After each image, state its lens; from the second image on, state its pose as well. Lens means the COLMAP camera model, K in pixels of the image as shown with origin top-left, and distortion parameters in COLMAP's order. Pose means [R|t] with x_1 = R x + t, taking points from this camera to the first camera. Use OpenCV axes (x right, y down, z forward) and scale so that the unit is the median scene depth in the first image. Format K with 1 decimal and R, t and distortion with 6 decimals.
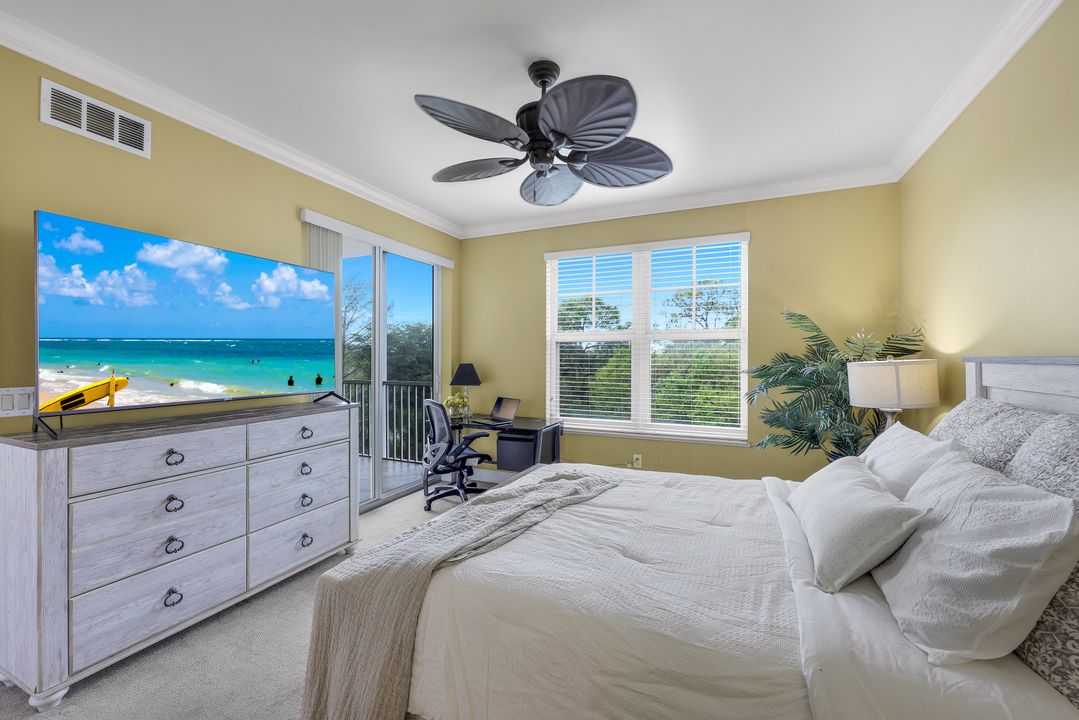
lens RADIAL K [[442.5, 0, 541.9], [0, 442.5, 359.5], [0, 0, 1]] dist [0.001603, 0.000059]
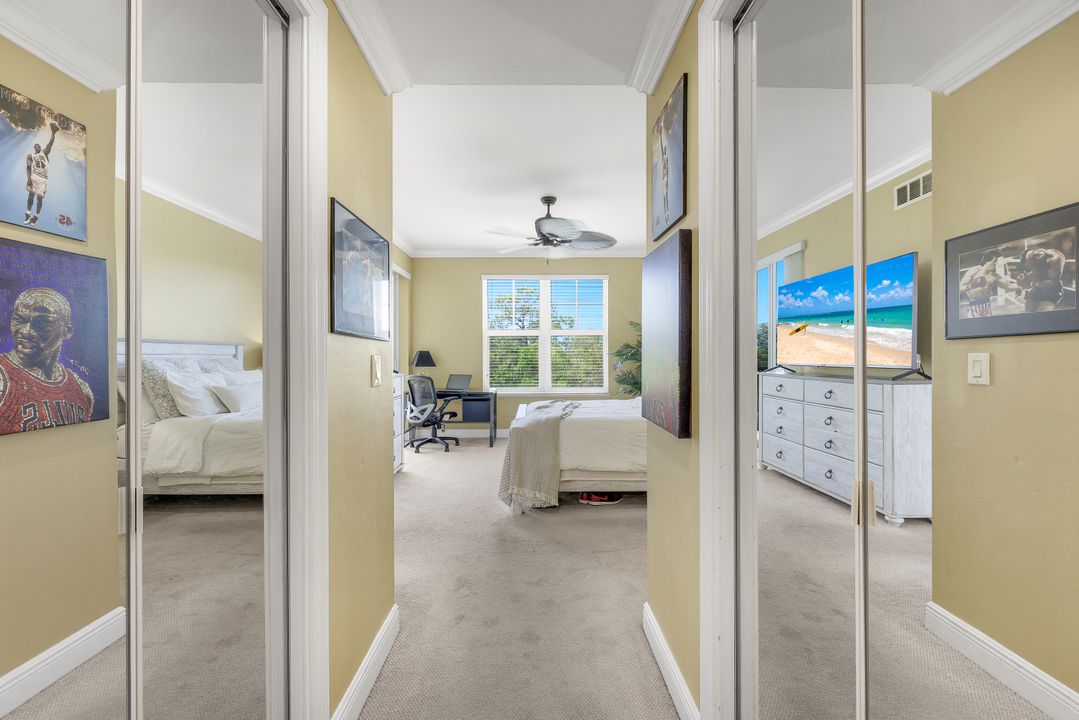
lens RADIAL K [[442.5, 0, 541.5], [0, 442.5, 358.4], [0, 0, 1]] dist [0.001603, 0.000059]
pose [[0.903905, -0.005716, 0.427695, -0.442703], [0.005970, 0.999982, 0.000746, 0.034438], [-0.427692, 0.001879, 0.903923, -0.401032]]
